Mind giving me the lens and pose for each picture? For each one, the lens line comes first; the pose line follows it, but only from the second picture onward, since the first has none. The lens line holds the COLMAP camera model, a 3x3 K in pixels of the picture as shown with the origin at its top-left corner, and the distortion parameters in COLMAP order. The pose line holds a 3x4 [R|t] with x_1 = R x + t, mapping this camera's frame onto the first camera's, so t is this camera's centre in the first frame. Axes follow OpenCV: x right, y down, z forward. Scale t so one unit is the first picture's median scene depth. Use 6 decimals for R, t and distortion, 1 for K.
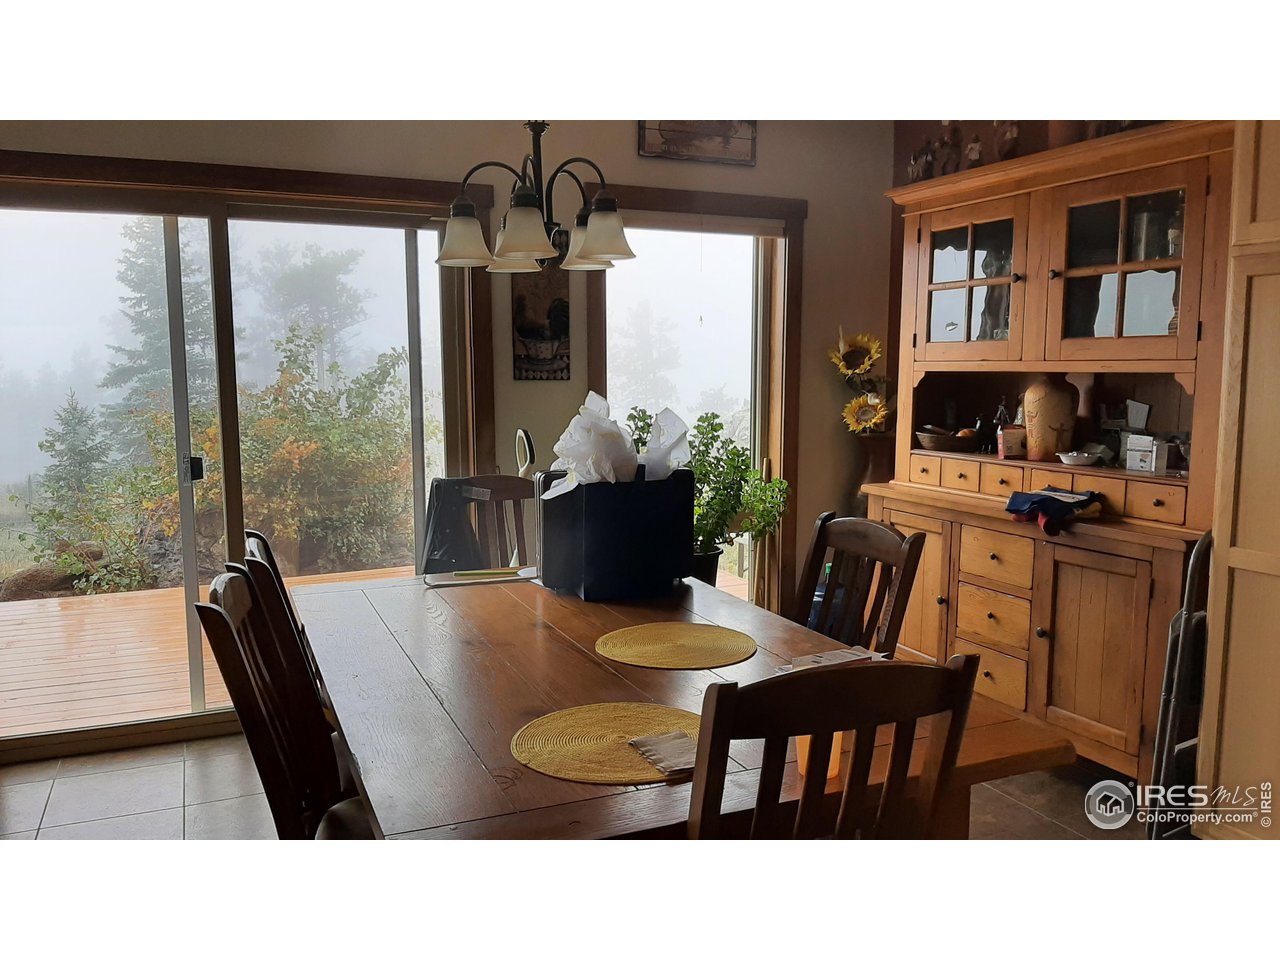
lens RADIAL K [[1002.8, 0, 640.0], [0, 1002.8, 480.0], [0, 0, 1]] dist [0.079686, -0.161316]
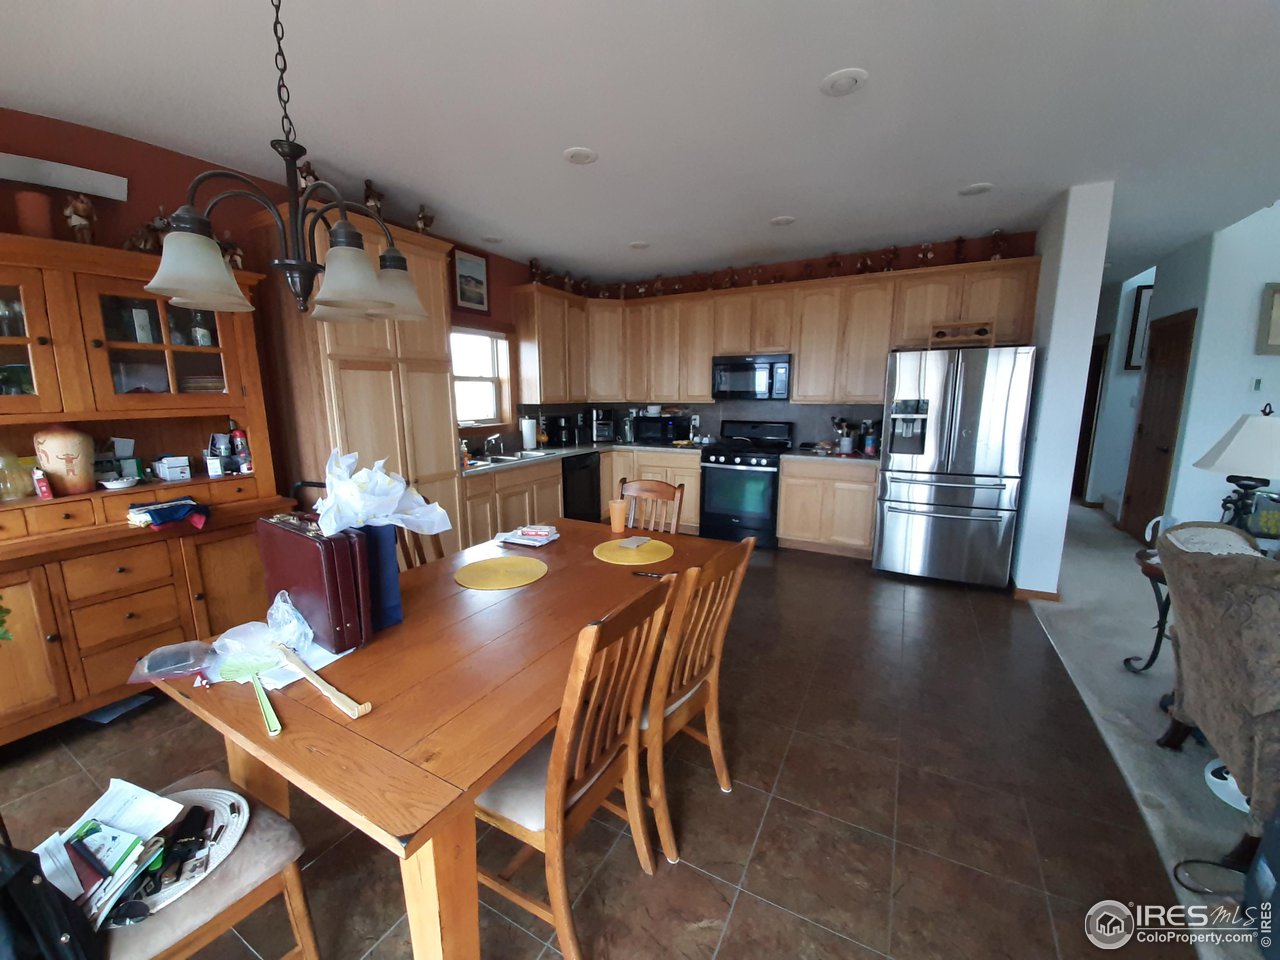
lens RADIAL K [[522.7, 0, 637.6], [0, 522.7, 484.2], [0, 0, 1]] dist [0.000265, 0.000117]
pose [[-0.590331, -0.137479, 0.795367, -0.530010], [0.105309, 0.963847, 0.244762, -0.118769], [-0.800262, 0.228250, -0.554512, 0.840773]]
